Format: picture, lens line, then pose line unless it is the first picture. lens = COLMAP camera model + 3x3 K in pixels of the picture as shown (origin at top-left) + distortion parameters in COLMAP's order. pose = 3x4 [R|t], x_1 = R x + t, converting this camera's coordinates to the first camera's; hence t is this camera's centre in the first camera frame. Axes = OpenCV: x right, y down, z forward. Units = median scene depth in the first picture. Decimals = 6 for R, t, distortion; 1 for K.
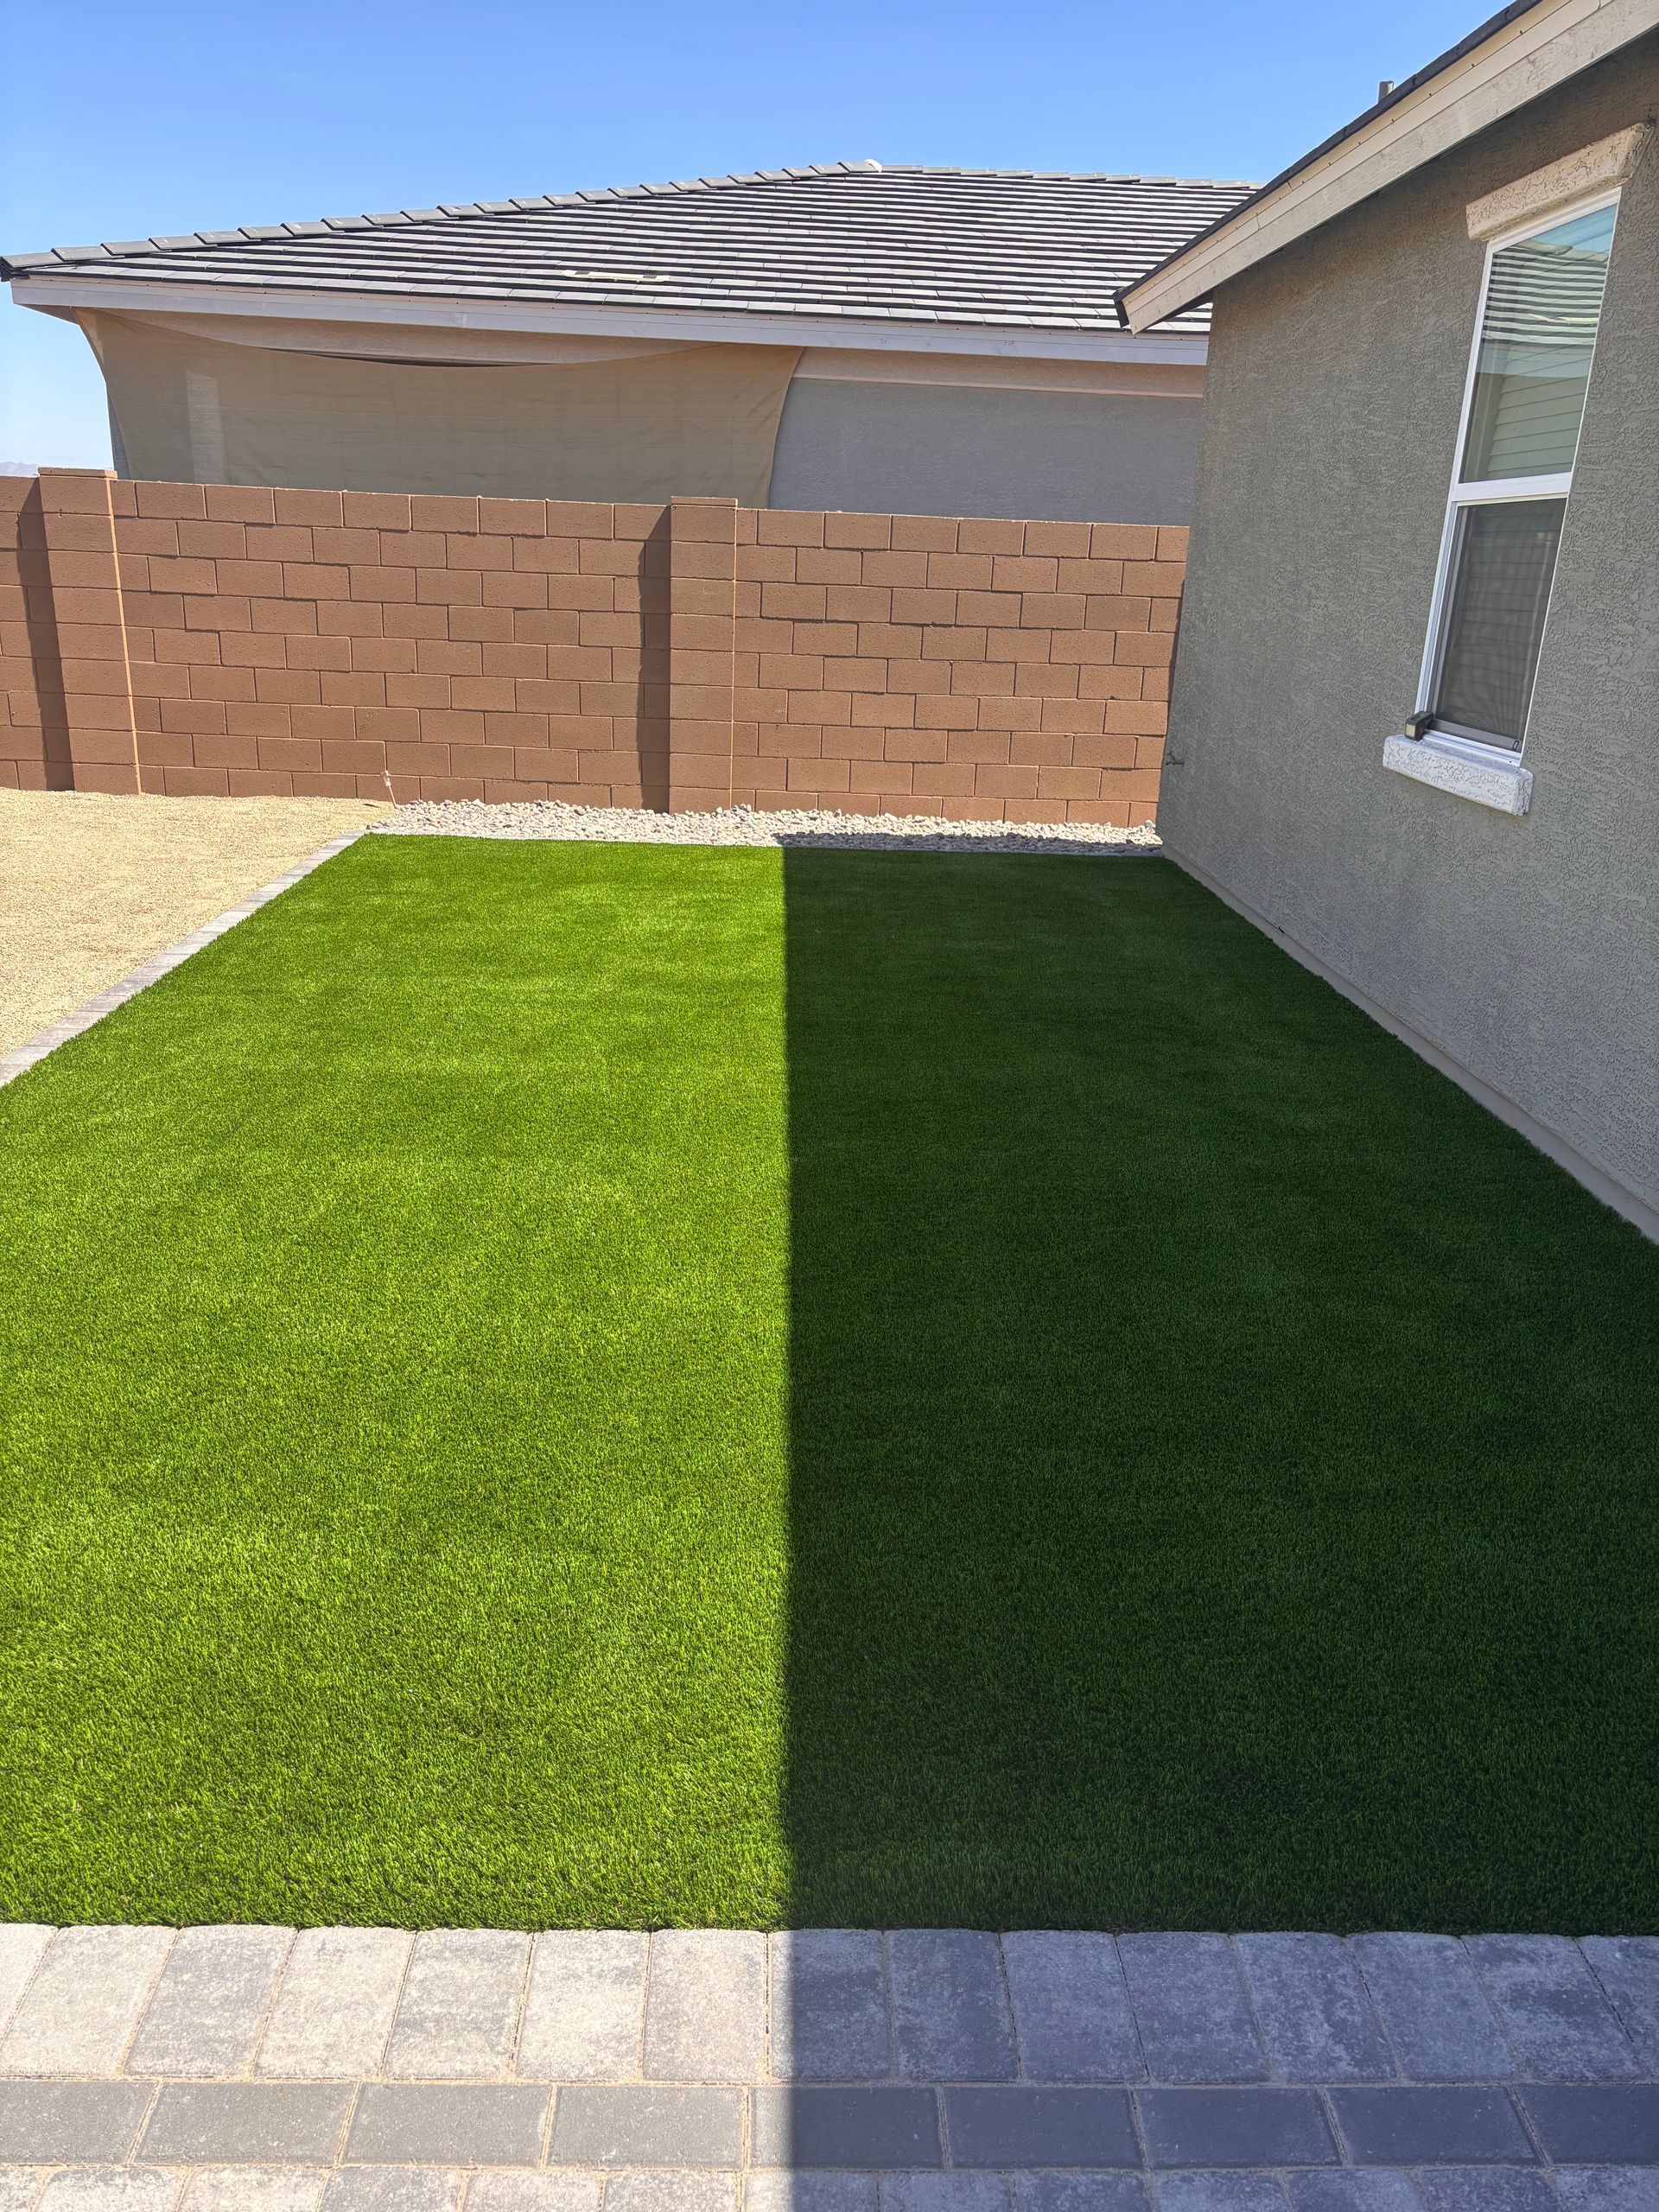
lens RADIAL K [[1677.6, 0, 820.4], [0, 1677.6, 1120.2], [0, 0, 1]] dist [0.035982, -0.041175]
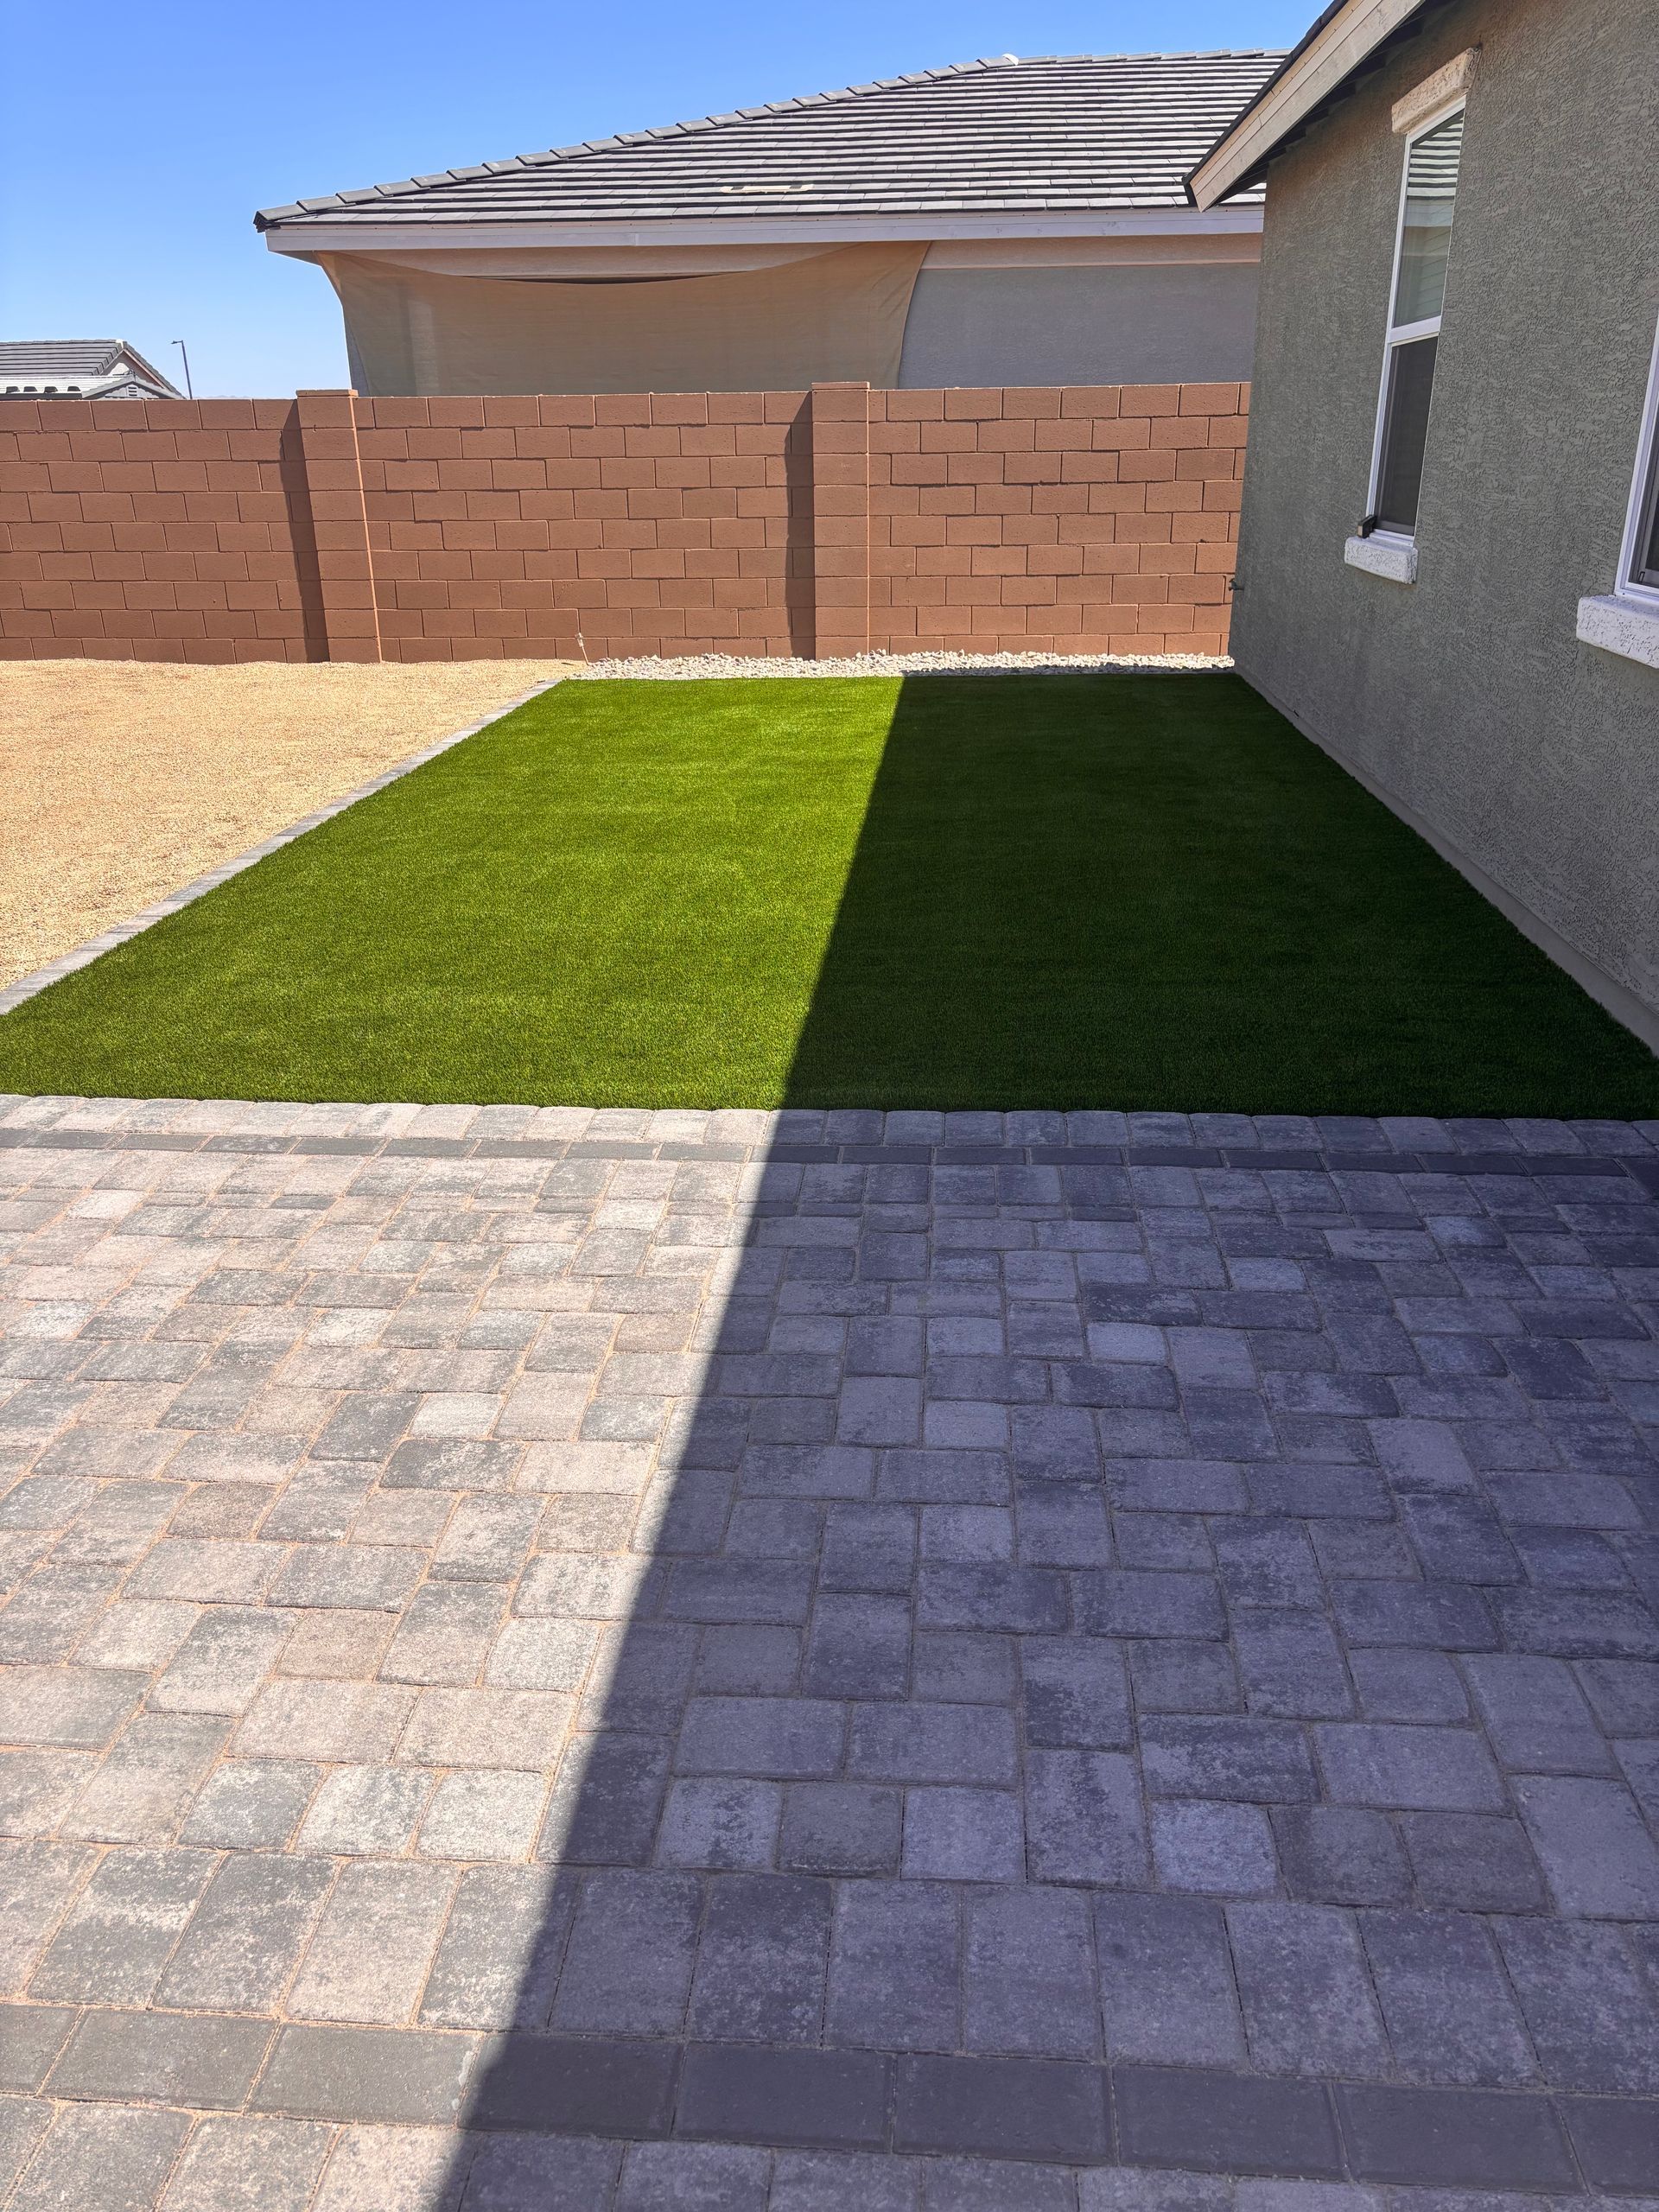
lens RADIAL K [[1677.6, 0, 813.7], [0, 1677.6, 1121.1], [0, 0, 1]] dist [0.035982, -0.041175]
pose [[0.992527, -0.007263, -0.121808, 0.079650], [0.014086, 0.998373, 0.055249, 0.118267], [0.121208, -0.056552, 0.991015, -0.290040]]
